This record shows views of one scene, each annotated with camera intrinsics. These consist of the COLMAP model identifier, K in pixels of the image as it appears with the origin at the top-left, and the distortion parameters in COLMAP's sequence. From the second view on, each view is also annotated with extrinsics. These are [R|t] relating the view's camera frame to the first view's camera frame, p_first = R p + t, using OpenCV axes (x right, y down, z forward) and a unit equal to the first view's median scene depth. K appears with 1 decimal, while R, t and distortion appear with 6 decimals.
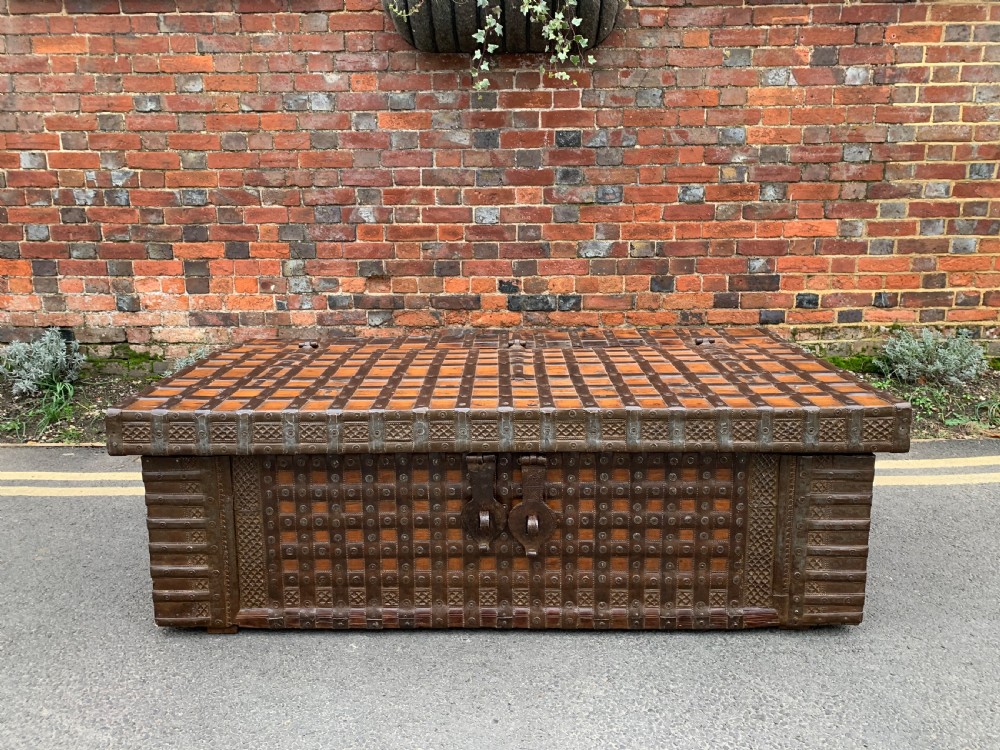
lens RADIAL K [[755.4, 0, 500.0], [0, 755.4, 375.0], [0, 0, 1]] dist [0.030492, -0.035361]
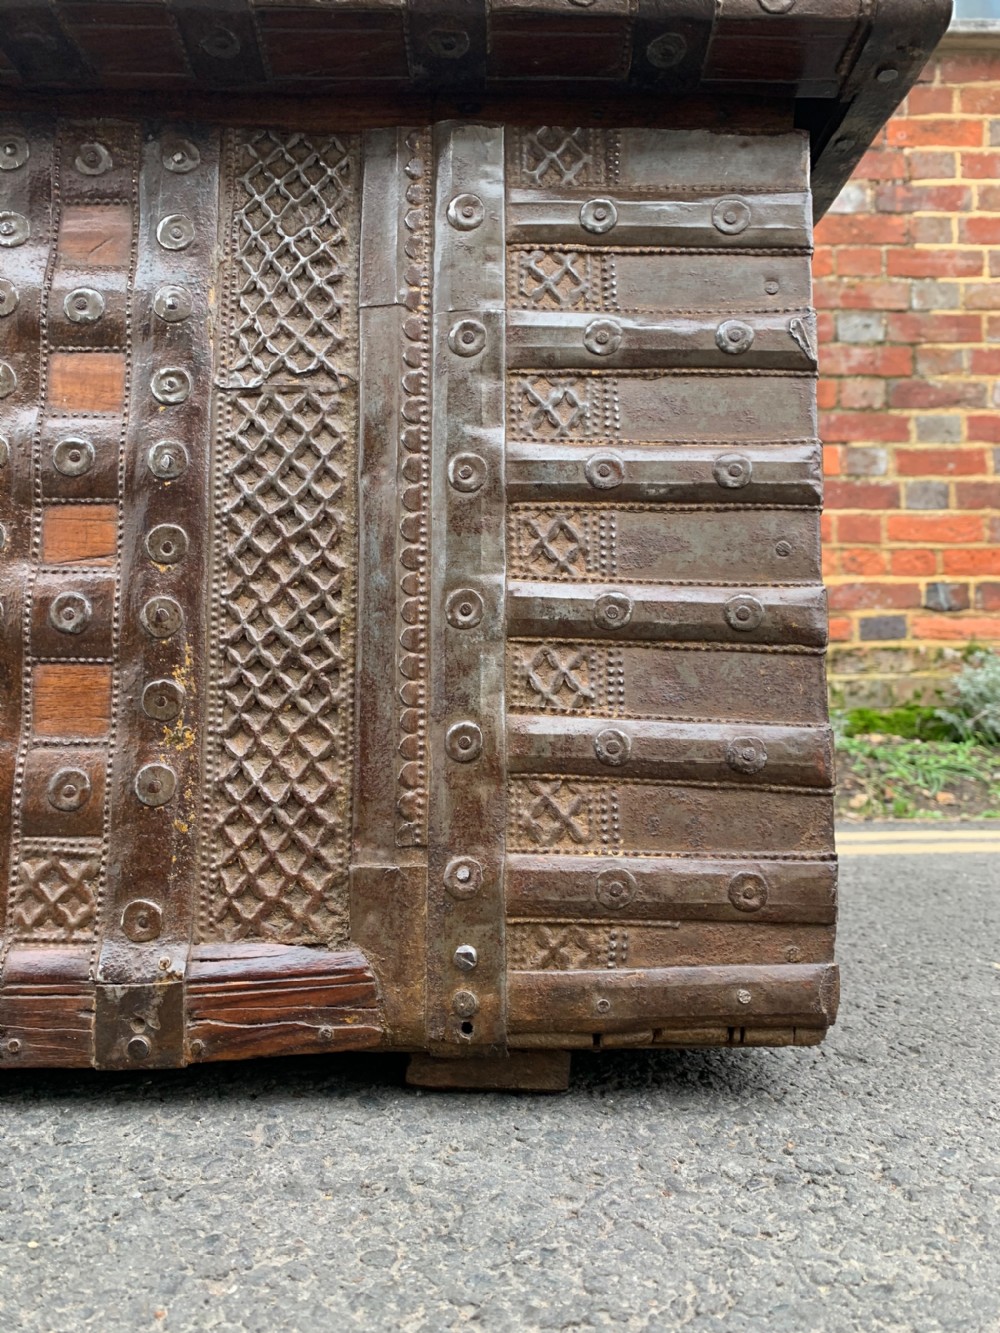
lens RADIAL K [[1024.2, 0, 500.0], [0, 1024.2, 666.5], [0, 0, 1]] dist [-0.006120, 0.016433]
pose [[0.999528, 0.015972, 0.026224, 0.387251], [-0.007710, 0.957252, -0.289152, 0.313421], [-0.029722, 0.288813, 0.956924, 0.741428]]
